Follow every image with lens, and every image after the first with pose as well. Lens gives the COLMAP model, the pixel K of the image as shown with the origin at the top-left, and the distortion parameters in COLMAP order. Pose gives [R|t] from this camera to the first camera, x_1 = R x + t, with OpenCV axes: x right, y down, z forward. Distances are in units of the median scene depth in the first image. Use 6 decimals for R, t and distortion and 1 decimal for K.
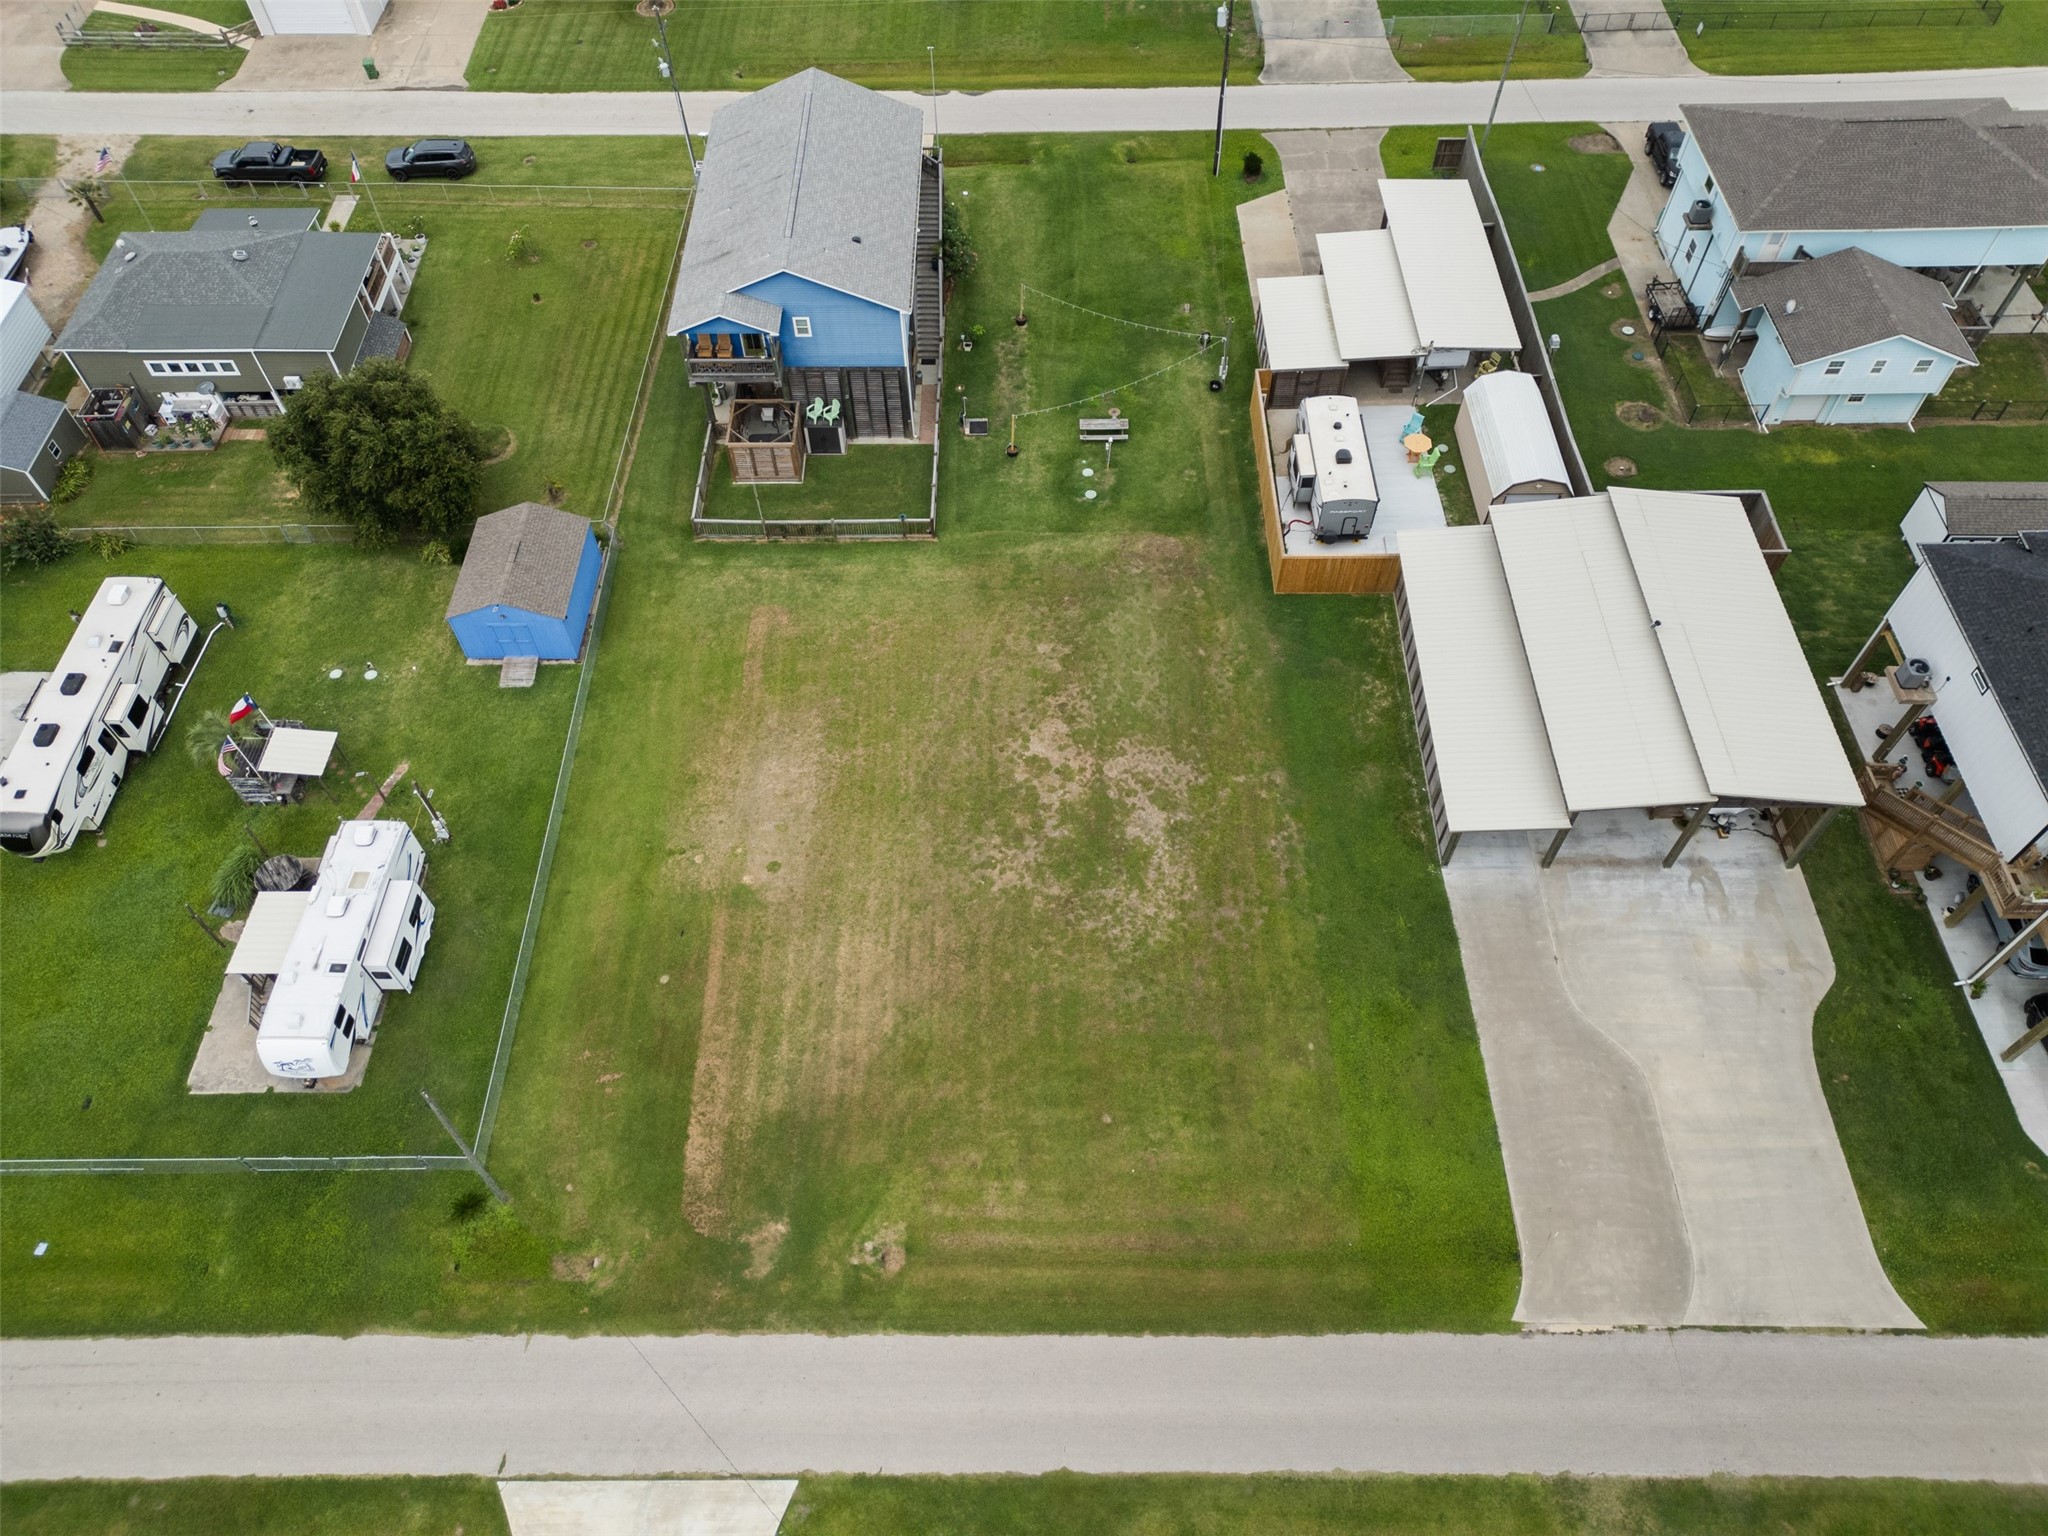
lens RADIAL K [[1429.0, 0, 1015.4], [0, 1429.0, 761.9], [0, 0, 1]] dist [0.078942, -0.074490]
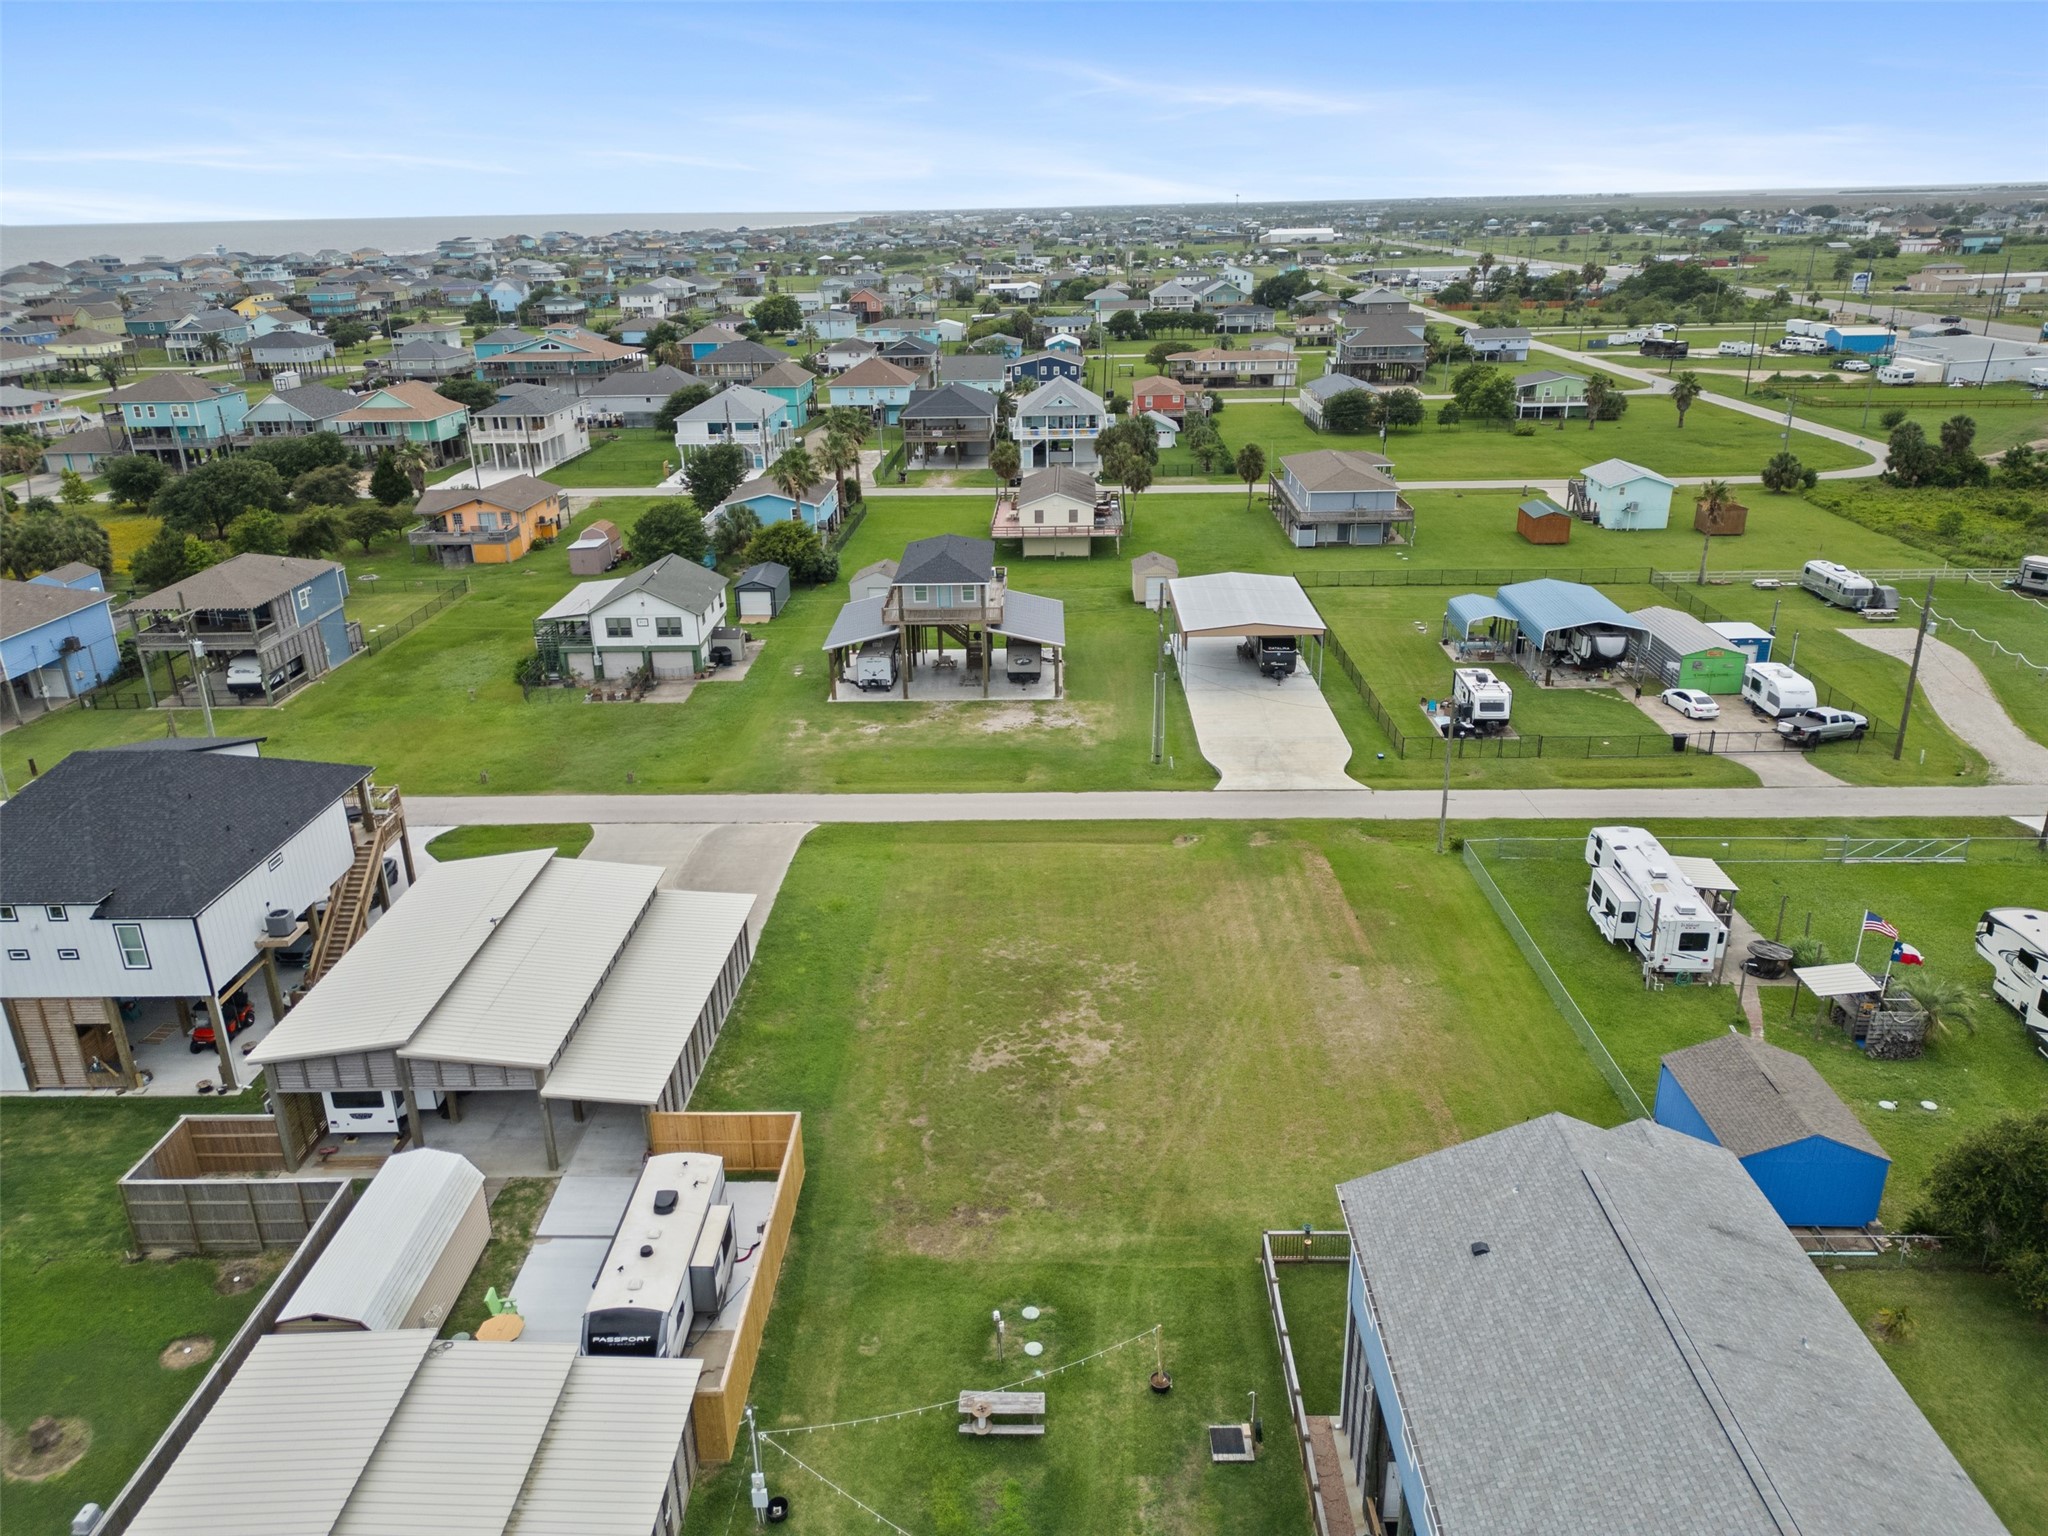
lens RADIAL K [[1429.0, 0, 1016.1], [0, 1429.0, 761.3], [0, 0, 1]] dist [0.078942, -0.074490]
pose [[-0.999277, 0.020097, 0.032278, 0.044277], [0.036338, 0.254870, 0.966292, -1.162020], [0.011192, 0.966767, -0.255416, 1.229372]]
